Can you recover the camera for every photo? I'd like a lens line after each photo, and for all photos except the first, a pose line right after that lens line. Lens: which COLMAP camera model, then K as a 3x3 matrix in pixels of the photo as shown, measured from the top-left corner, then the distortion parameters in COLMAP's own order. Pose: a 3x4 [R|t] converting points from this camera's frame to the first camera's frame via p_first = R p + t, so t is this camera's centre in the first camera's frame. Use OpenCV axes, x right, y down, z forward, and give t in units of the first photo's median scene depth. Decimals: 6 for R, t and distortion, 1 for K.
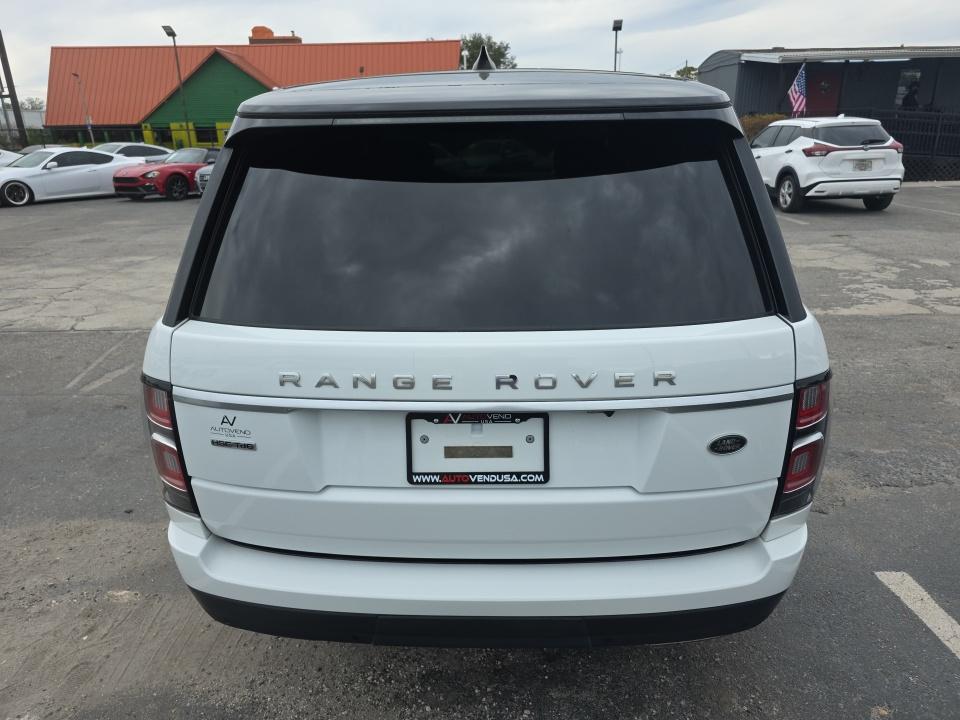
lens RADIAL K [[642.2, 0, 480.0], [0, 642.2, 360.0], [0, 0, 1]] dist [0.036108, -0.029897]
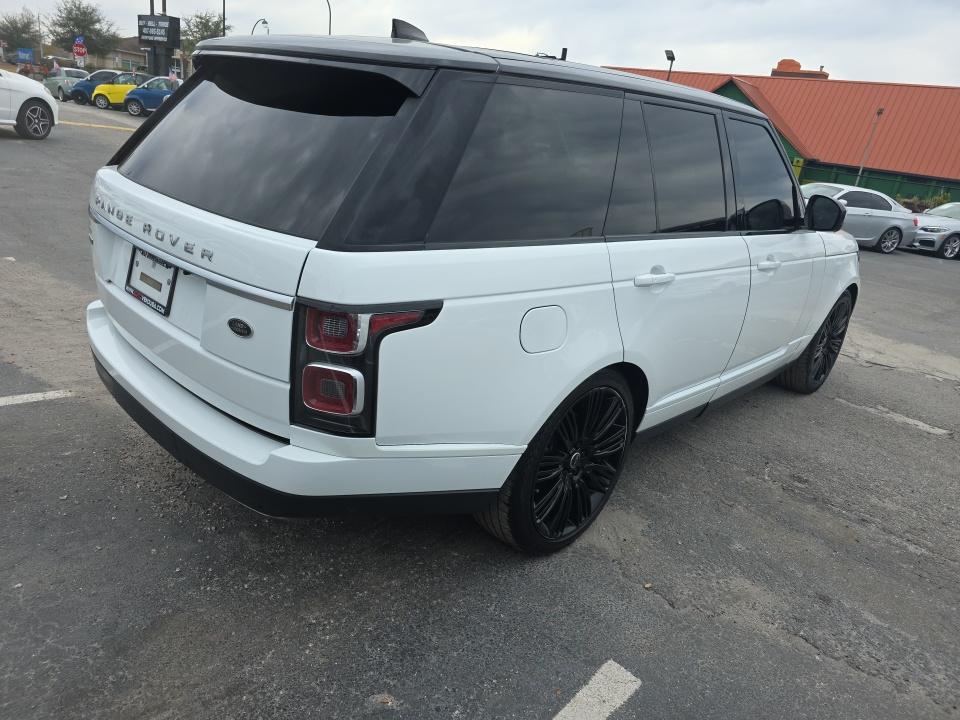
lens RADIAL K [[642.2, 0, 480.0], [0, 642.2, 360.0], [0, 0, 1]] dist [0.036108, -0.029897]
pose [[0.743361, 0.333360, -0.579902, 1.297463], [-0.356310, 0.931066, 0.078484, -0.059680], [0.566090, 0.148283, 0.810897, 0.262909]]
